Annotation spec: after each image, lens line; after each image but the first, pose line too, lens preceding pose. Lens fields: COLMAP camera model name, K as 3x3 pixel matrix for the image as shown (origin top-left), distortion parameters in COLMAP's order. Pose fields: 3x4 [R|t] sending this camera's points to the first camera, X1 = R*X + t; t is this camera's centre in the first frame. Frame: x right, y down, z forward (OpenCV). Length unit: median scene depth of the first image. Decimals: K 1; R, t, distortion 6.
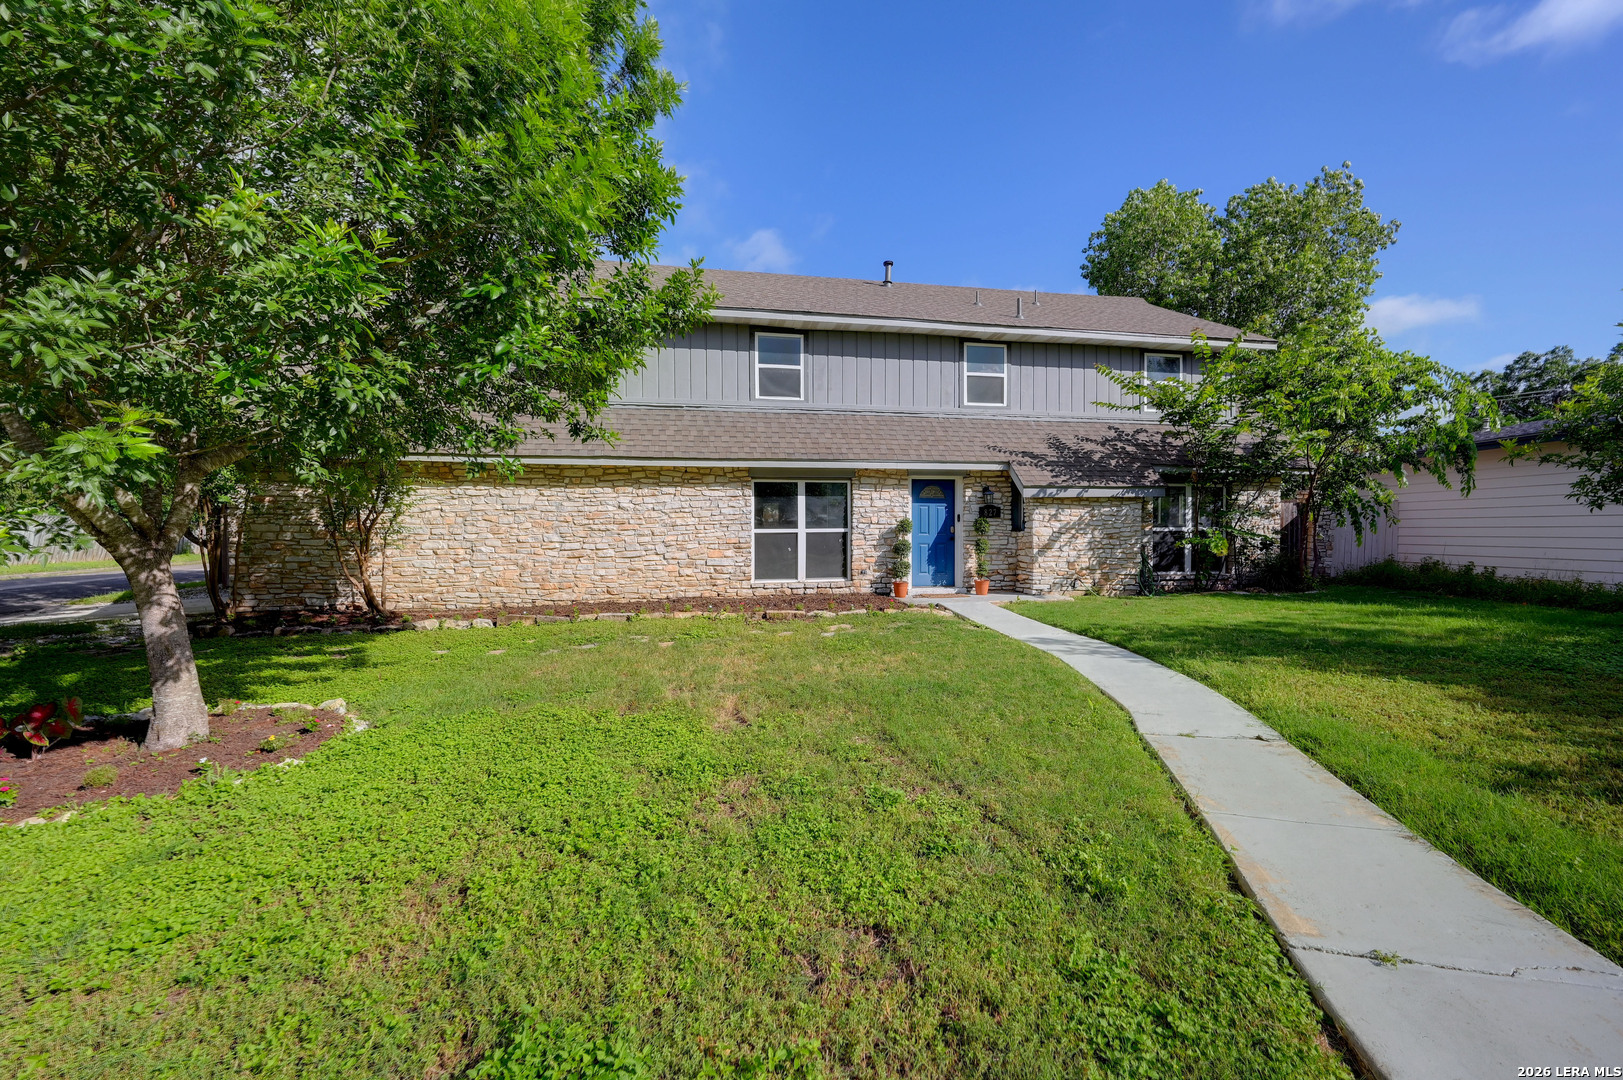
lens RADIAL K [[638.3, 0, 816.7], [0, 638.3, 537.4], [0, 0, 1]] dist [-0.000468, 0.000100]
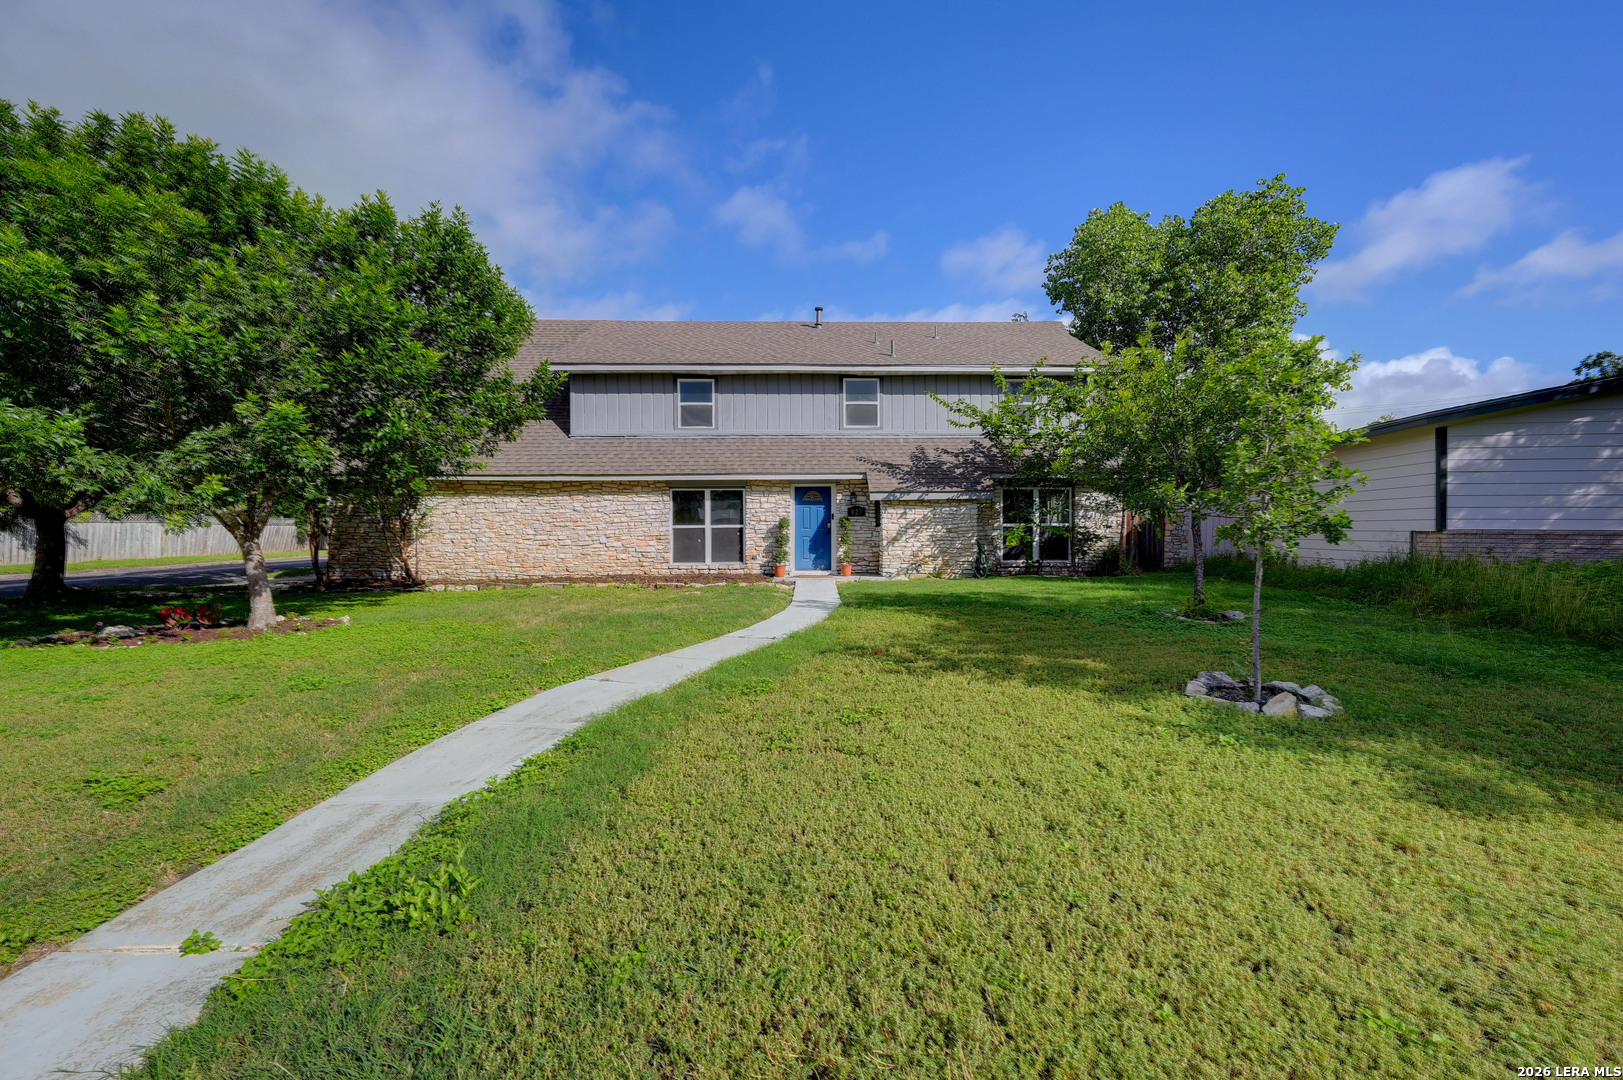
lens RADIAL K [[638.3, 0, 820.1], [0, 638.3, 539.9], [0, 0, 1]] dist [-0.000468, 0.000100]
pose [[0.987864, 0.001180, -0.155314, 0.411002], [-0.000509, 0.999990, 0.004360, 0.011463], [0.155317, -0.004228, 0.987856, -0.281955]]
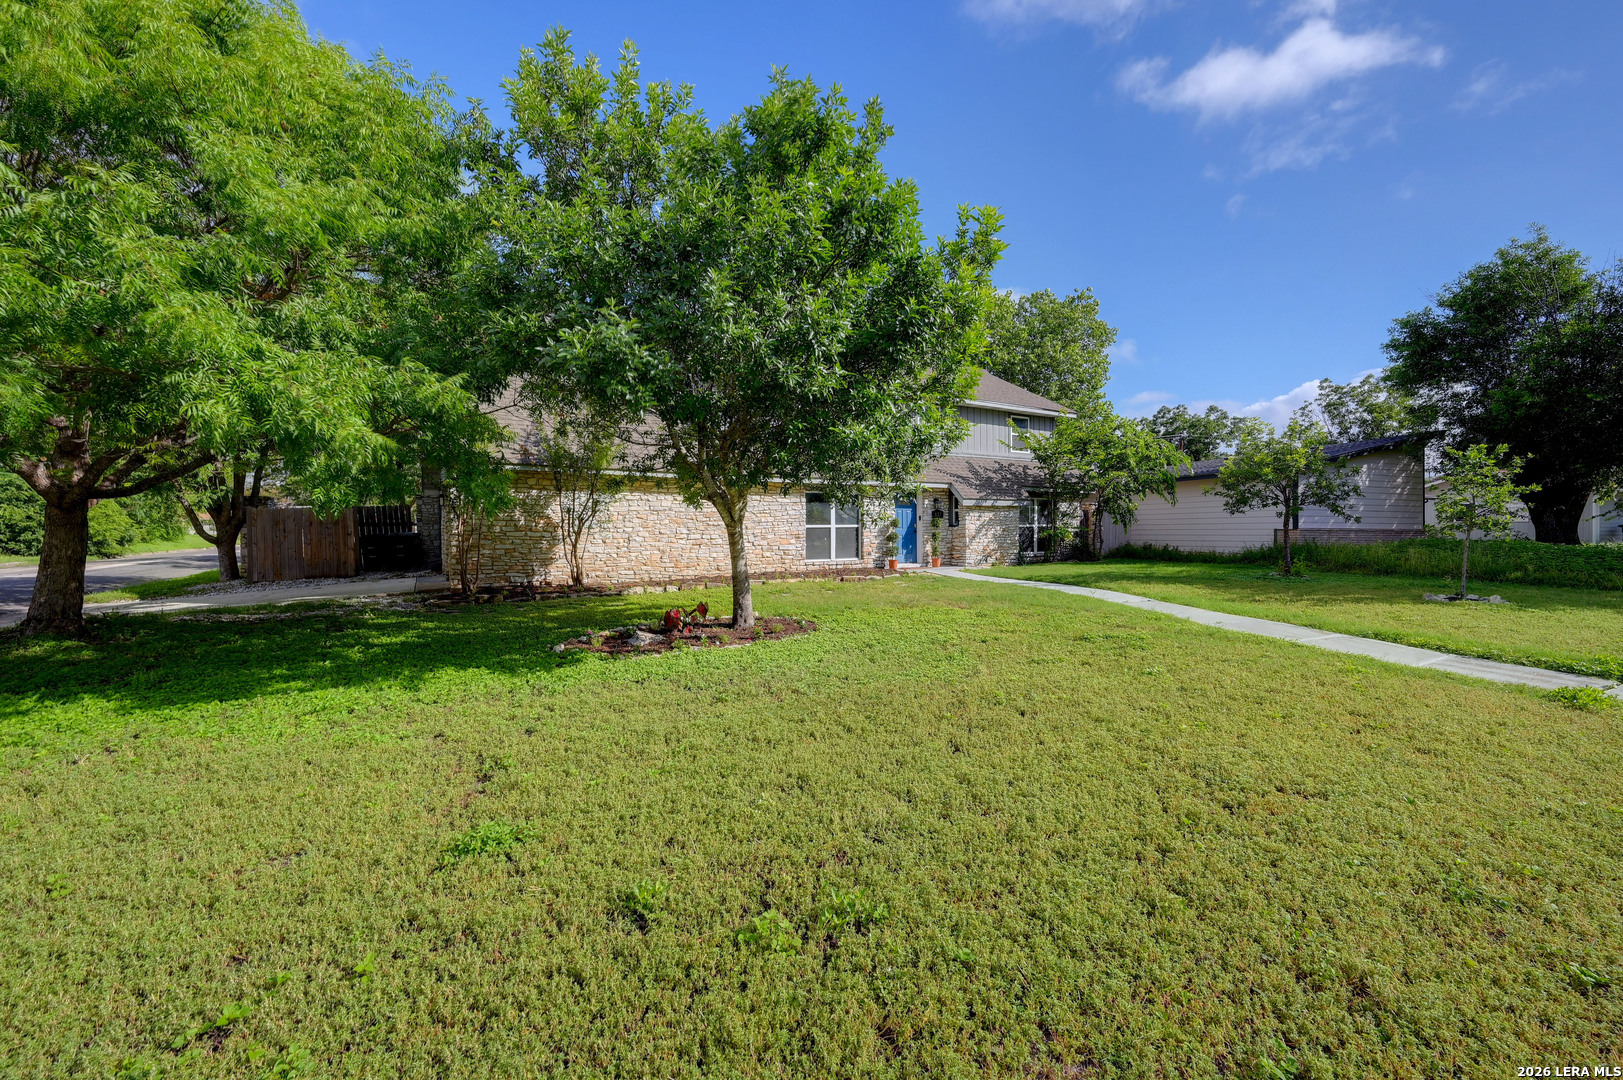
lens RADIAL K [[638.3, 0, 814.9], [0, 638.3, 545.5], [0, 0, 1]] dist [-0.000468, 0.000100]
pose [[0.939275, -0.010429, 0.343007, -0.563979], [0.007790, 0.999929, 0.009072, 0.020490], [-0.343077, -0.005849, 0.939289, -0.372877]]
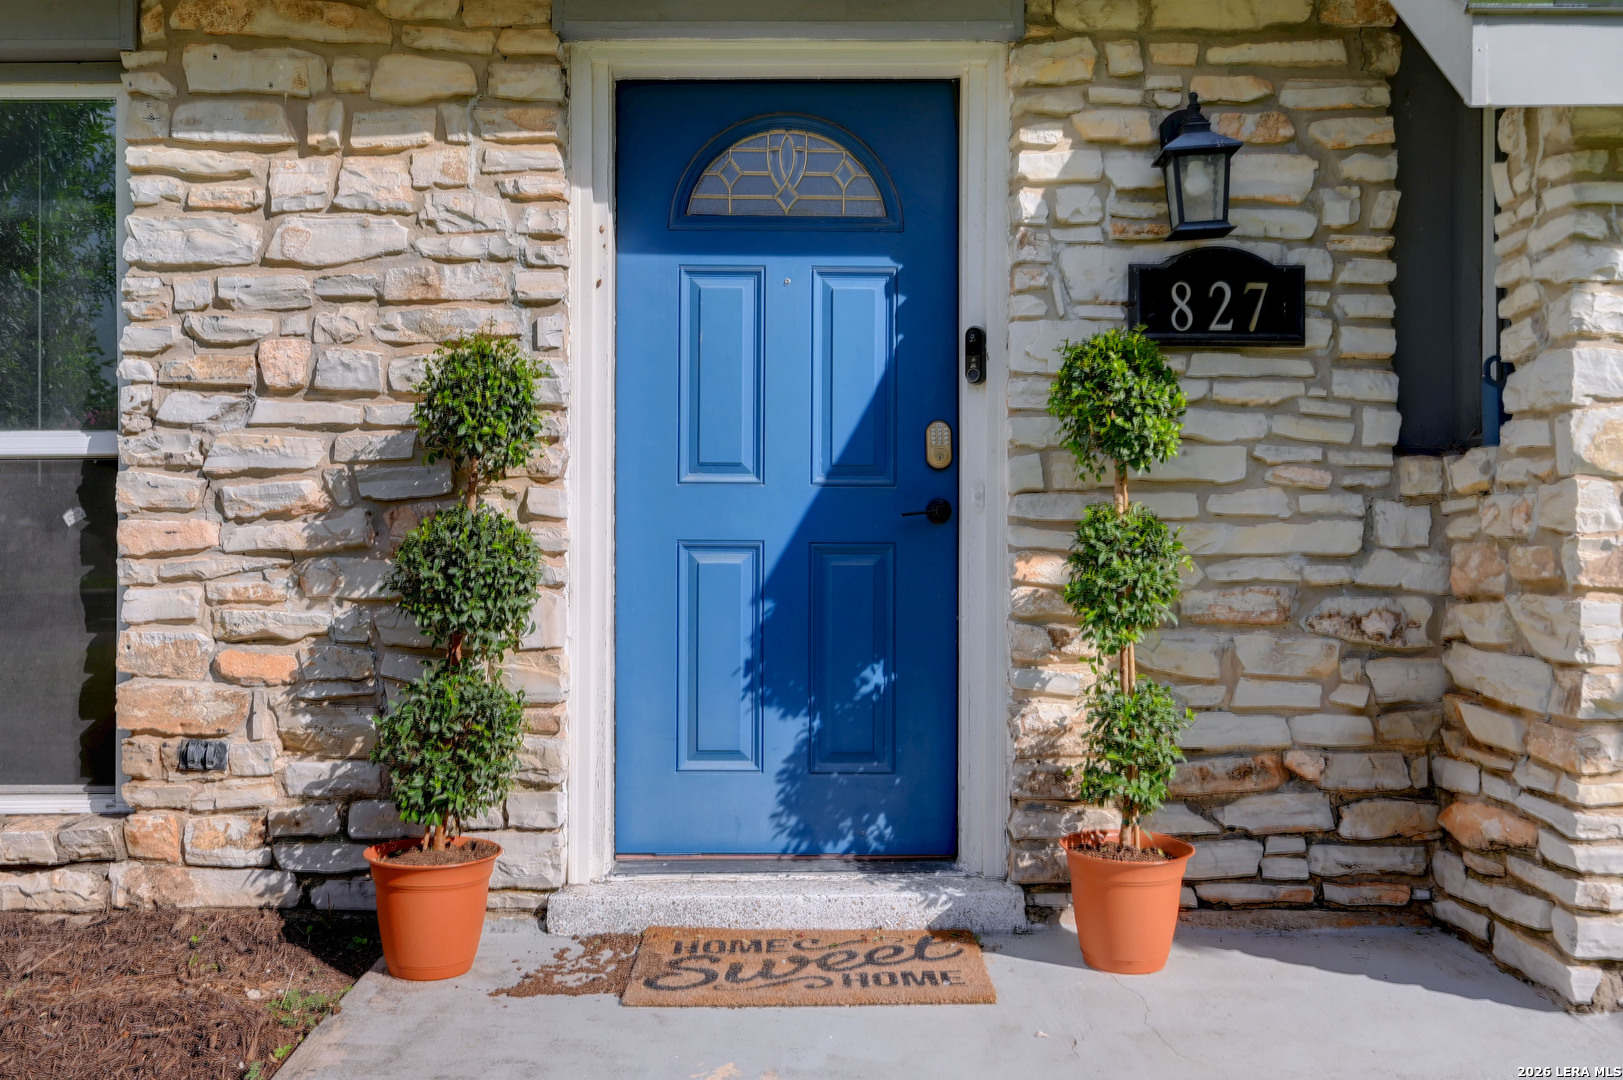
lens RADIAL K [[1405.9, 0, 808.4], [0, 1405.9, 540.2], [0, 0, 1]] dist [-0.006252, -0.001295]
pose [[0.983077, 0.003846, -0.183152, 0.250504], [-0.005630, 0.999942, -0.009222, 0.011427], [0.183106, 0.010097, 0.983041, 0.730259]]
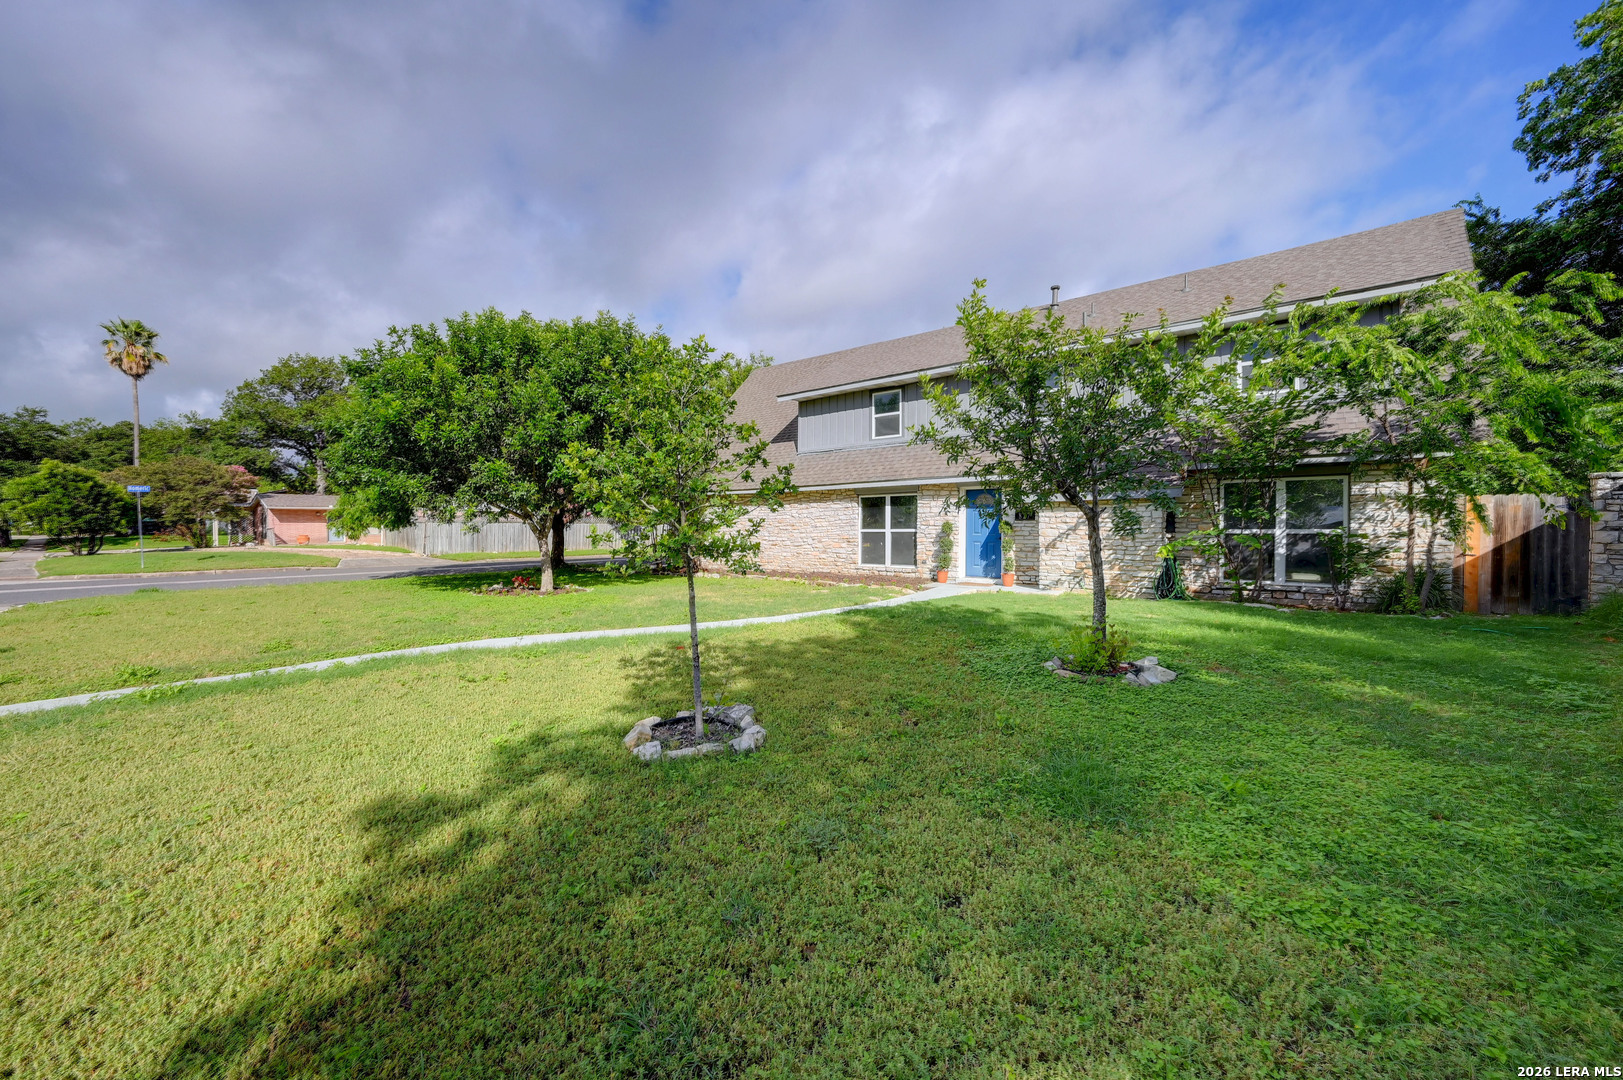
lens RADIAL K [[638.3, 0, 810.6], [0, 638.3, 530.8], [0, 0, 1]] dist [-0.000468, 0.000100]
pose [[0.627196, 0.006100, -0.778838, 0.951860], [-0.011400, 0.999934, -0.001349, -0.006053], [0.778778, 0.009724, 0.627224, -0.014813]]
